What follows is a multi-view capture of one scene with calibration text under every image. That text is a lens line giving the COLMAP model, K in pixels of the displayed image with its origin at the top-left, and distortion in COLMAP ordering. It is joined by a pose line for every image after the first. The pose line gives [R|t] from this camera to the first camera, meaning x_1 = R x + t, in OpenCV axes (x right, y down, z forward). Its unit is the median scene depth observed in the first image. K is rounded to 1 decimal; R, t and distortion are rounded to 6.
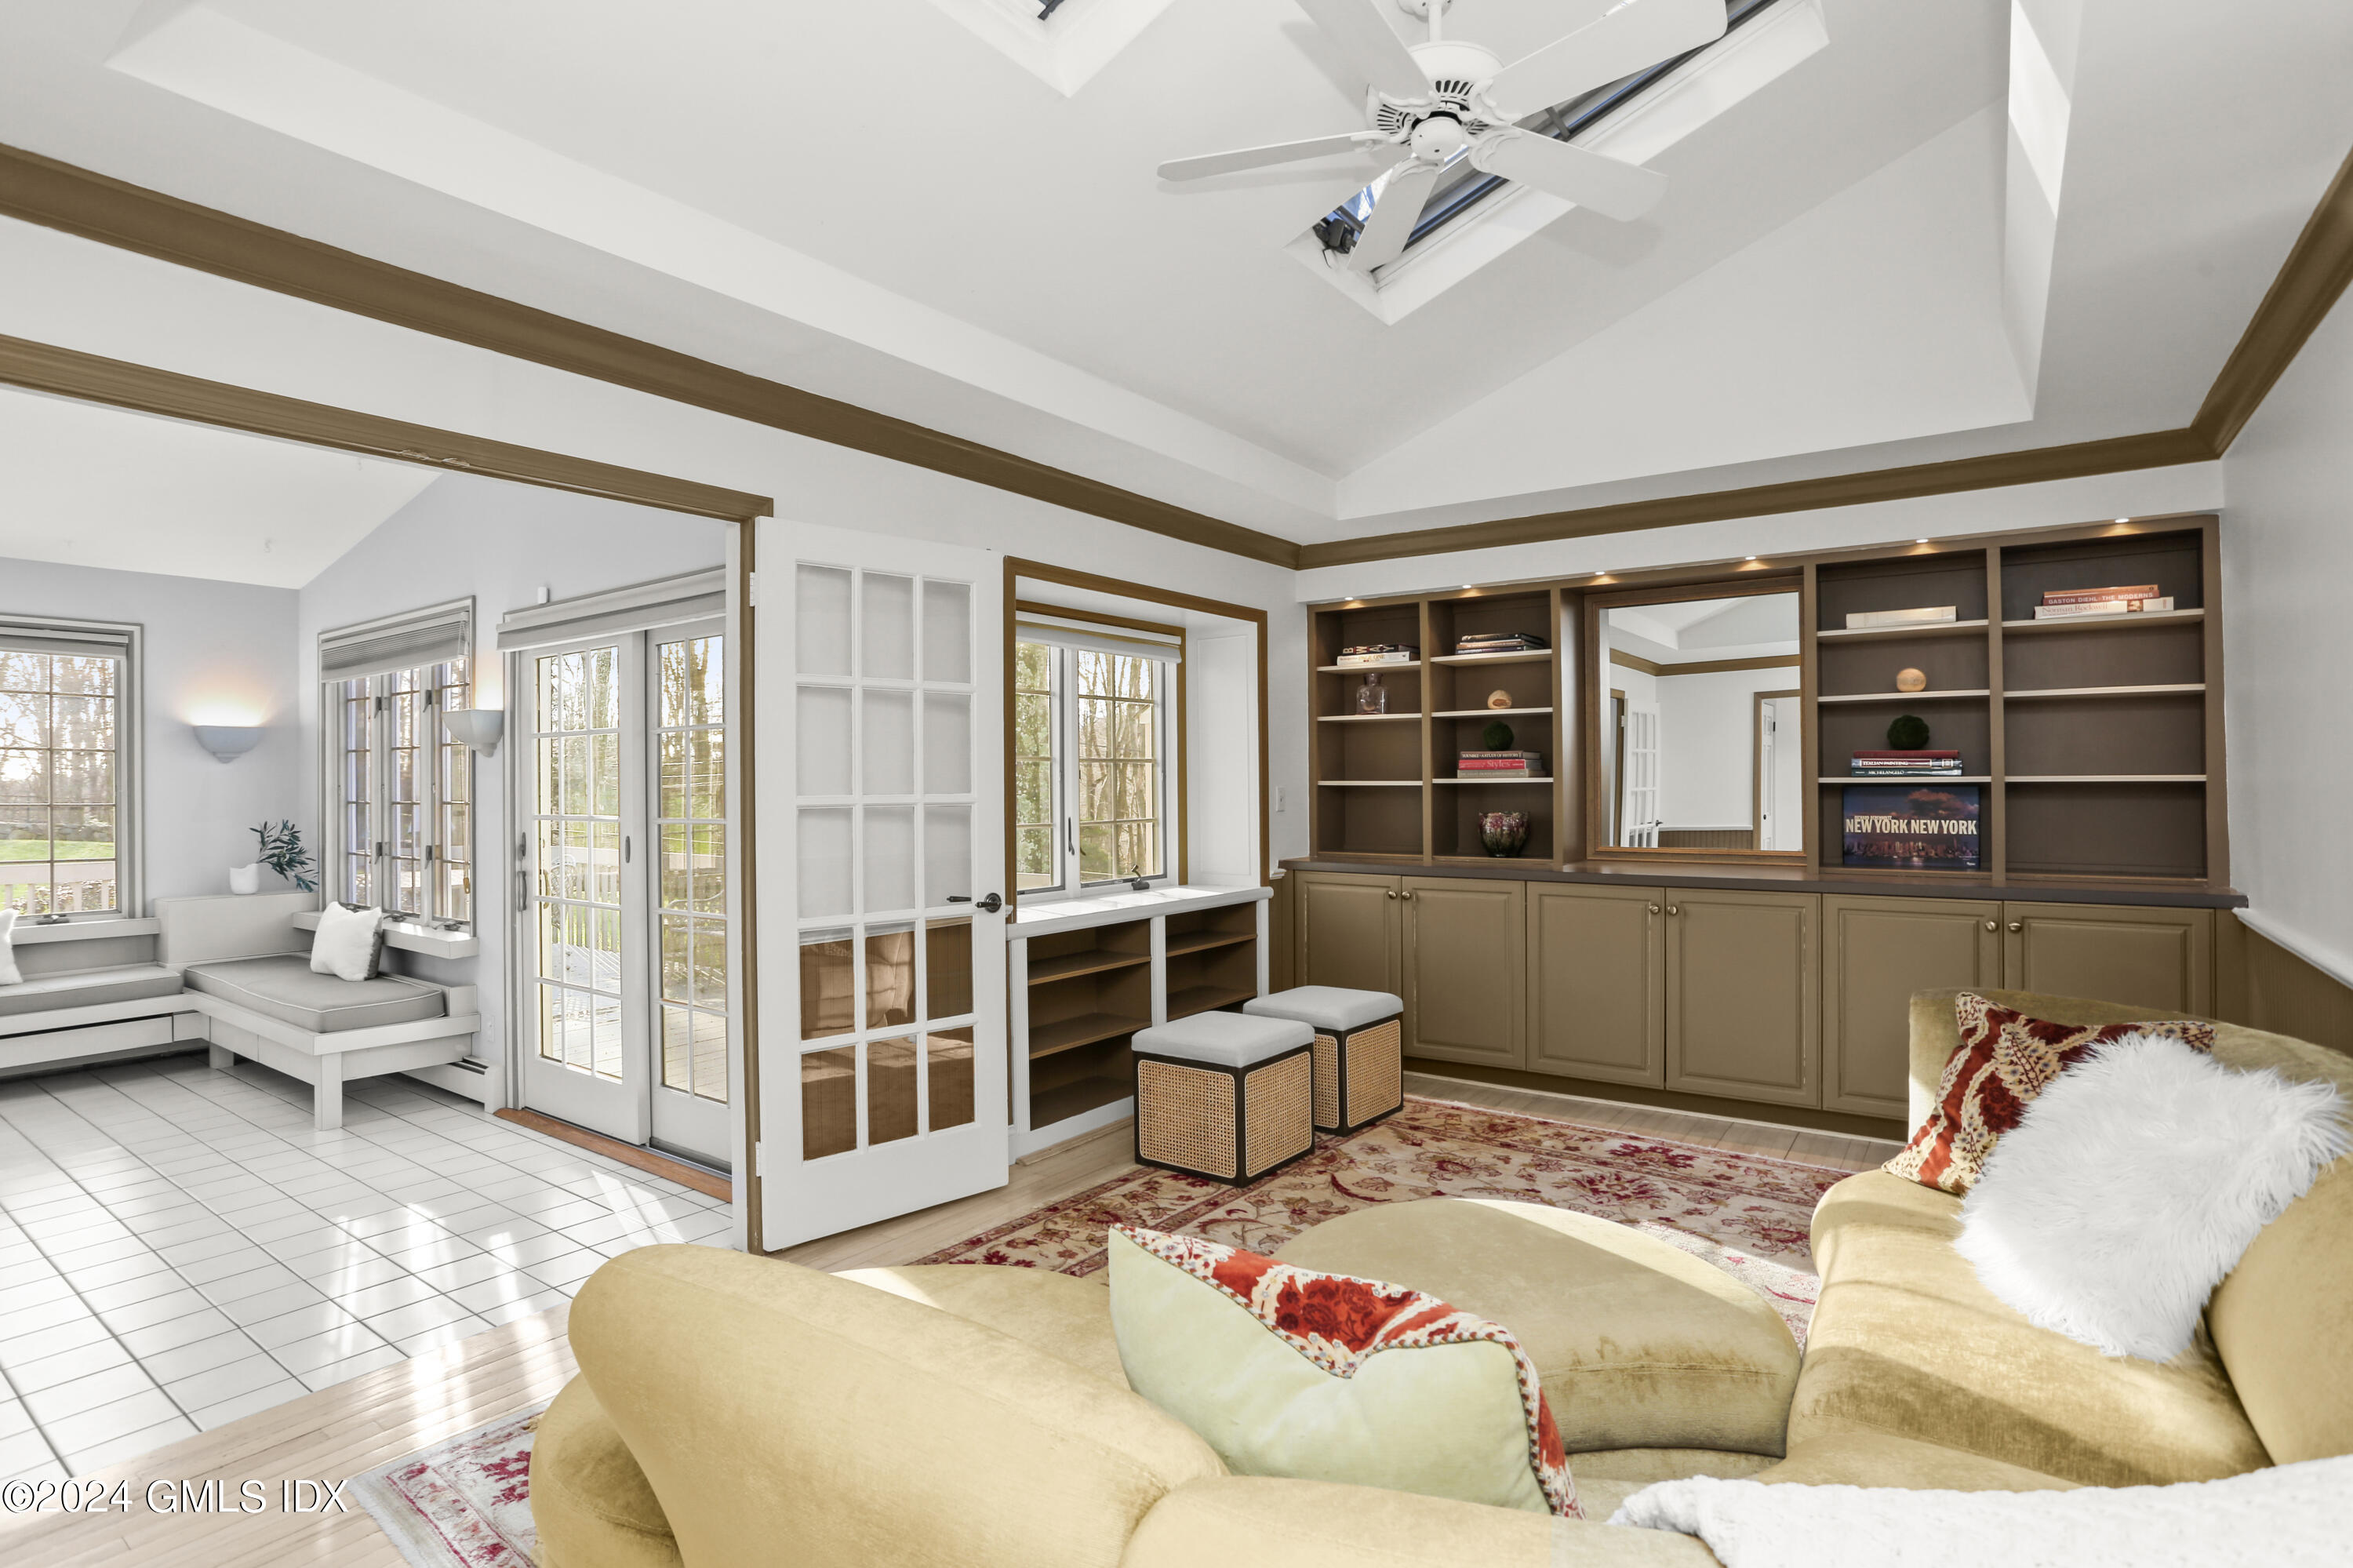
lens RADIAL K [[1176.4, 0, 1173.9], [0, 1176.4, 773.3], [0, 0, 1]] dist [-0.074295, 0.033064]
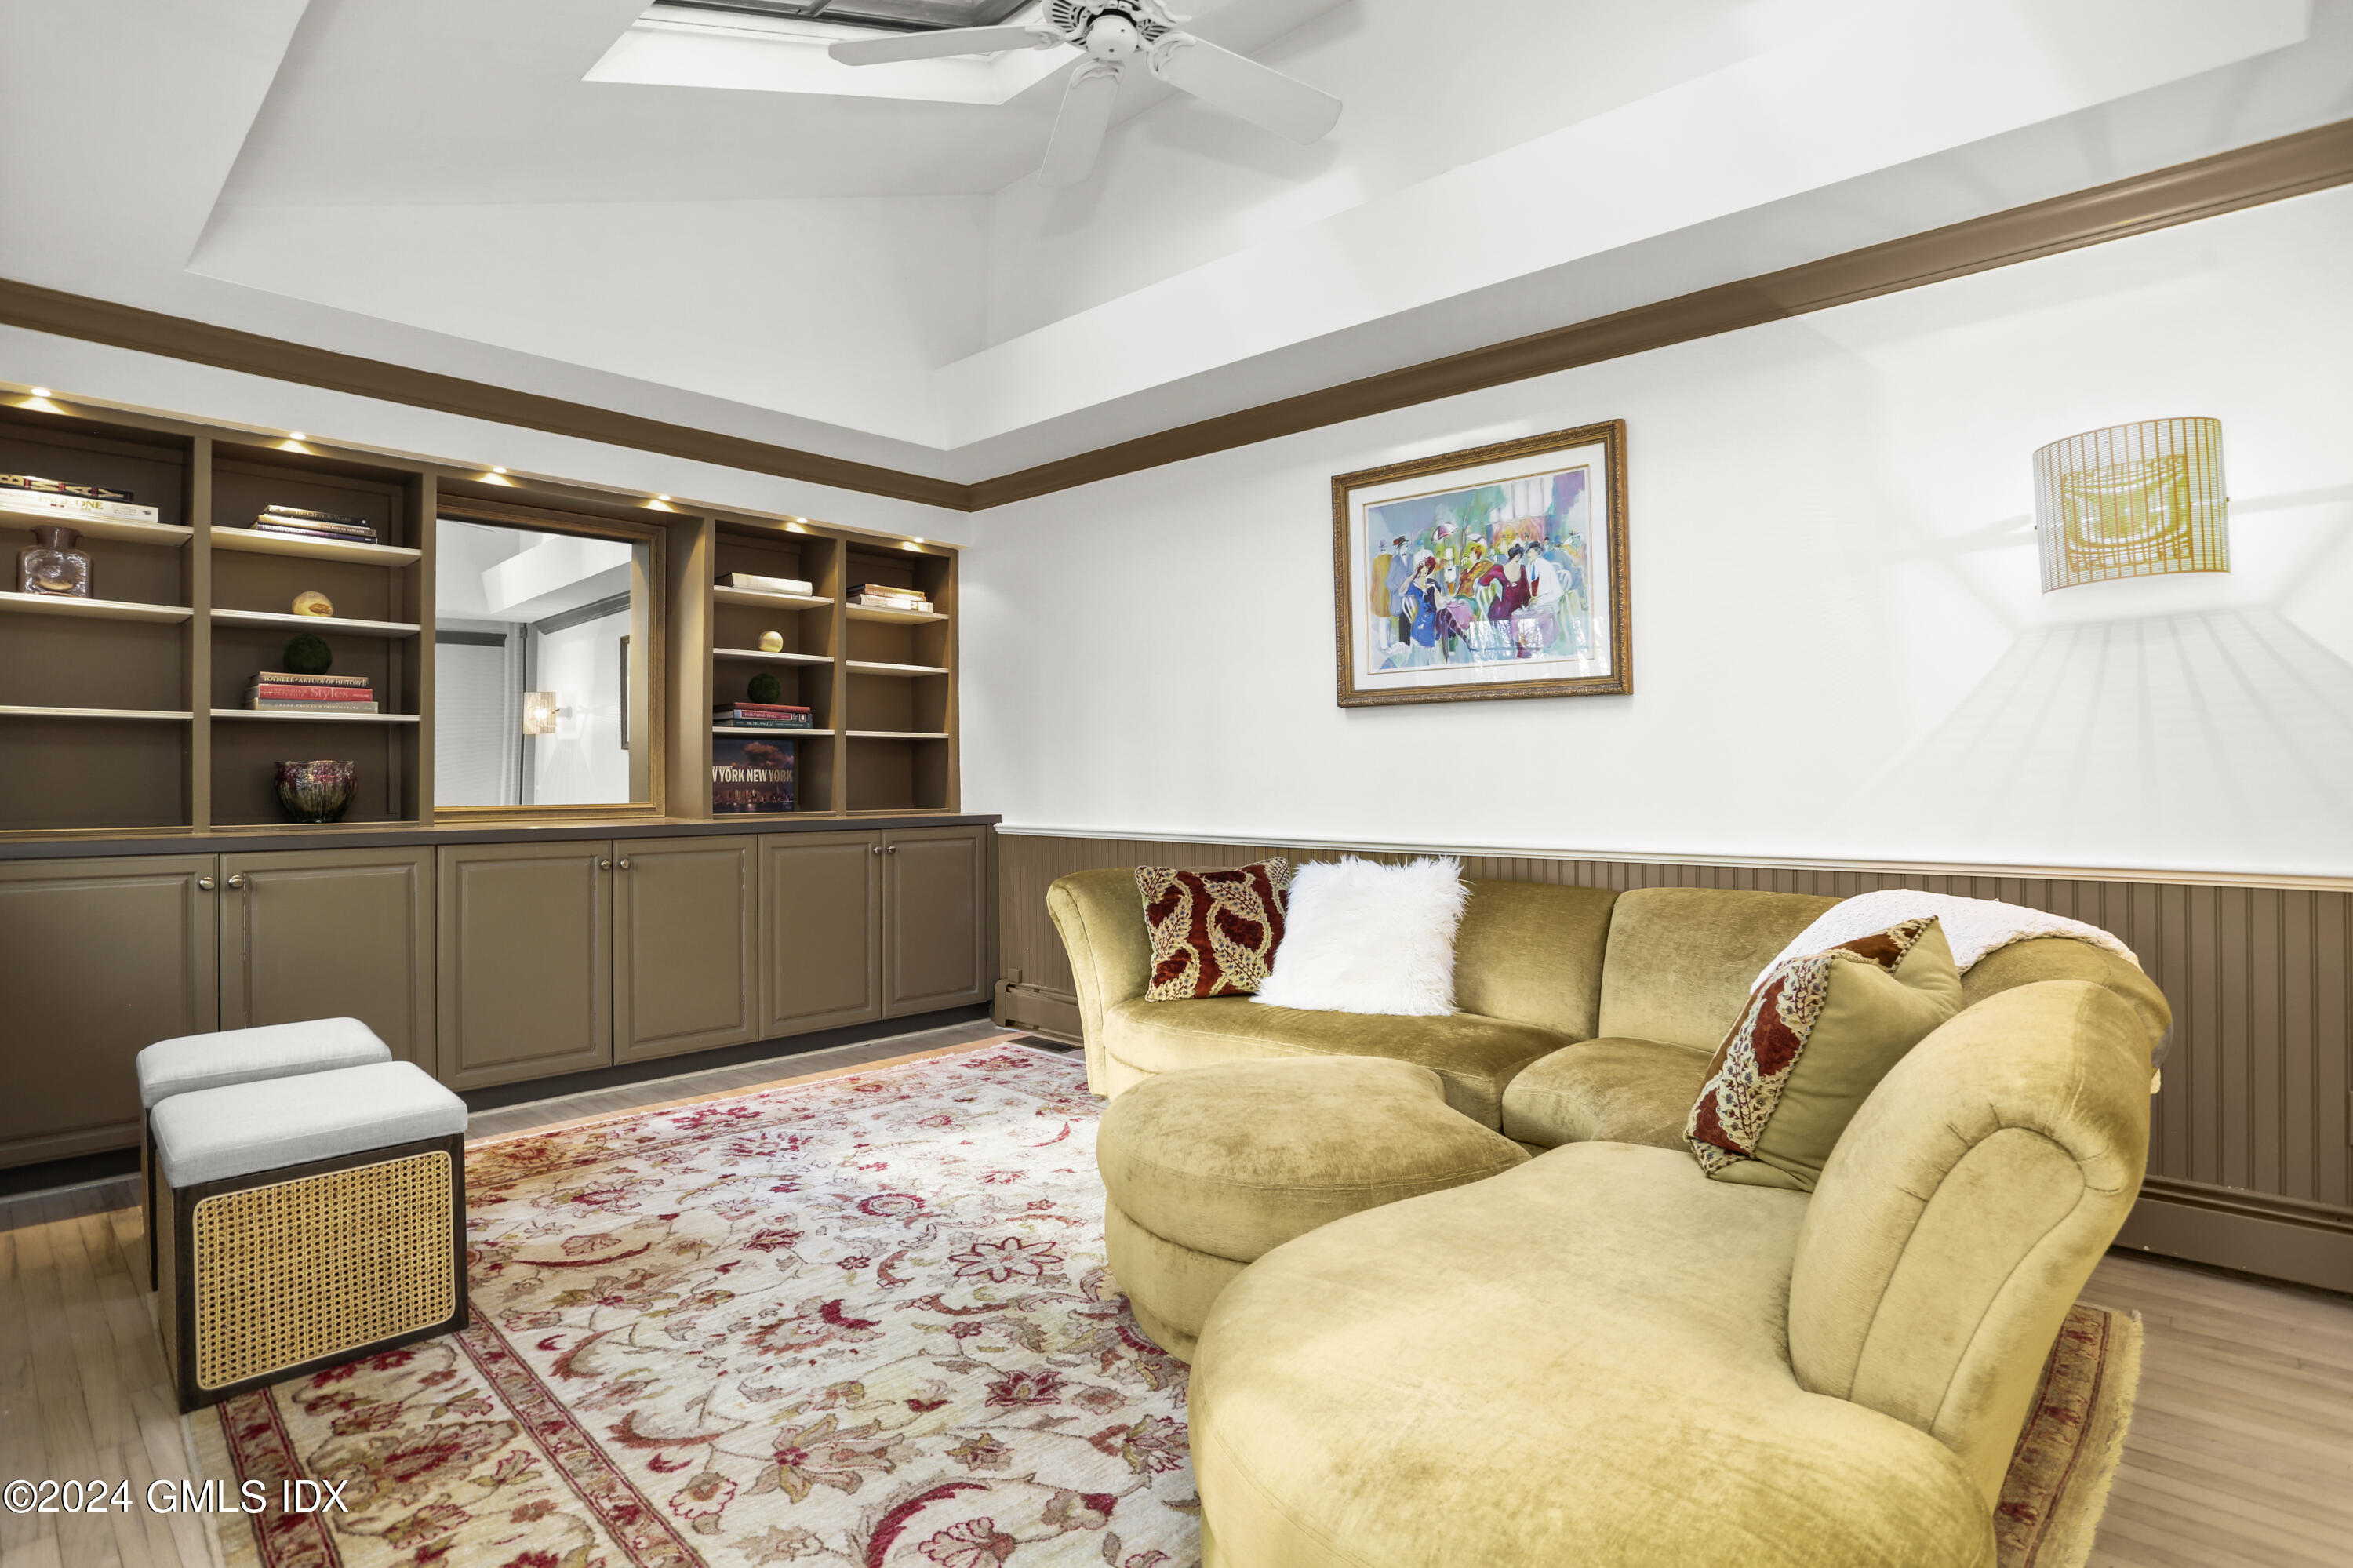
lens RADIAL K [[1176.4, 0, 1173.9], [0, 1176.4, 773.3], [0, 0, 1]] dist [-0.074295, 0.033064]
pose [[0.118516, 0.012884, 0.992869, -0.478787], [-0.002230, 0.999917, -0.012709, 0.065997], [-0.992950, -0.000708, 0.118535, 0.533295]]
